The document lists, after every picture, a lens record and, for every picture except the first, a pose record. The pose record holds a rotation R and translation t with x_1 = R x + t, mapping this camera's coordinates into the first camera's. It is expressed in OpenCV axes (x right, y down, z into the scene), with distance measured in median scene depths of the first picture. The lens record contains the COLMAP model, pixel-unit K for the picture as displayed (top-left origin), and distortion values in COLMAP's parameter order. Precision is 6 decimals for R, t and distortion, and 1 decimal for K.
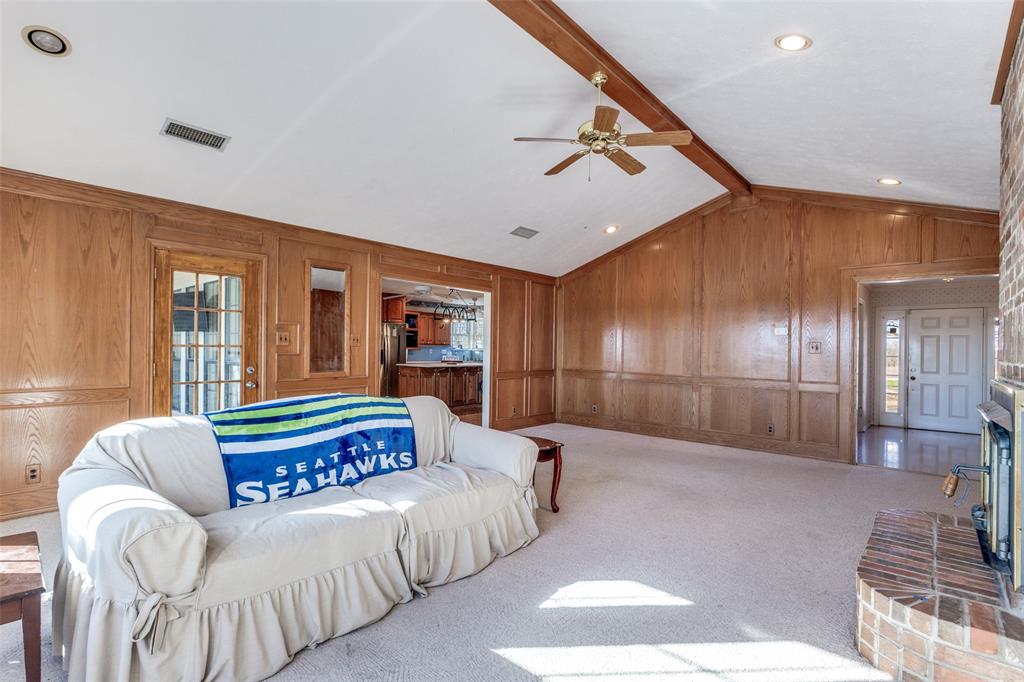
lens RADIAL K [[459.7, 0, 508.6], [0, 459.7, 343.5], [0, 0, 1]] dist [-0.001601, 0.000007]
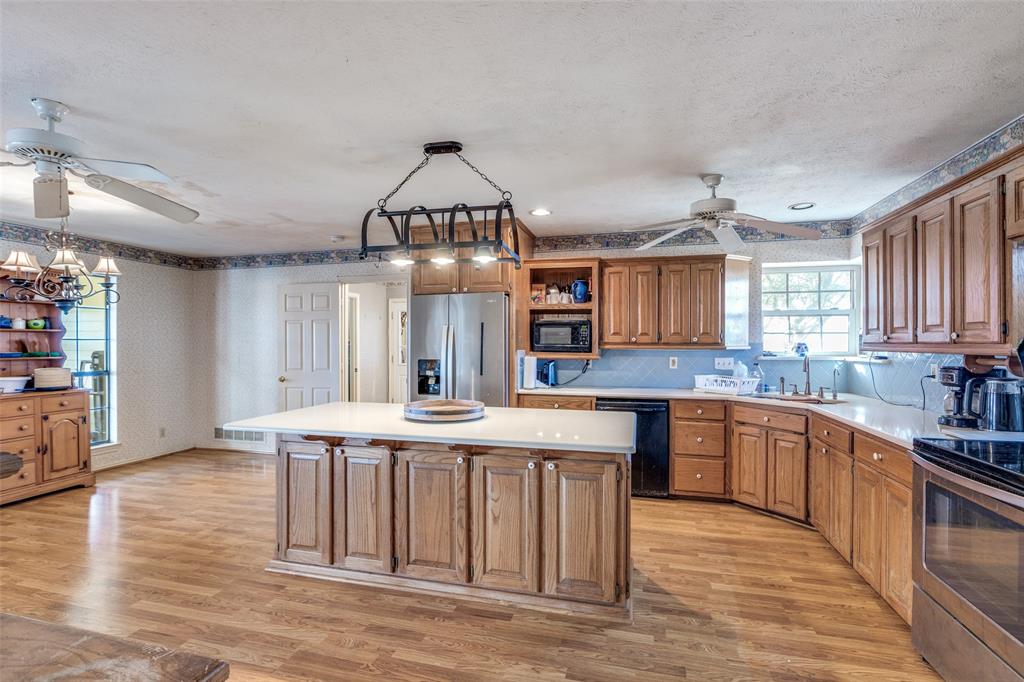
lens RADIAL K [[491.8, 0, 512.0], [0, 491.8, 341.0], [0, 0, 1]] dist [-0.003160, -0.000959]
pose [[0.430136, -0.013911, -0.902657, 0.196409], [0.012481, 0.999877, -0.009461, 0.002417], [0.902678, -0.007197, 0.430256, 1.033472]]
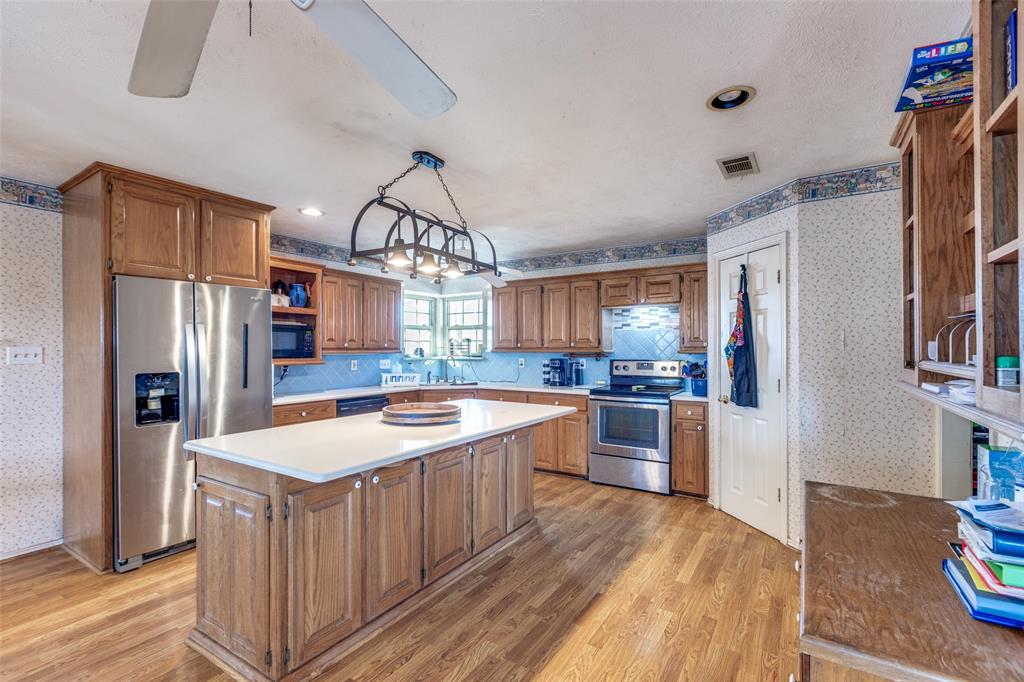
lens RADIAL K [[459.7, 0, 508.6], [0, 459.7, 343.5], [0, 0, 1]] dist [-0.001601, 0.000007]
pose [[0.991124, -0.014403, 0.132160, -0.118672], [0.014379, 0.999896, 0.001138, -0.002450], [-0.132162, 0.000772, 0.991228, 0.801614]]
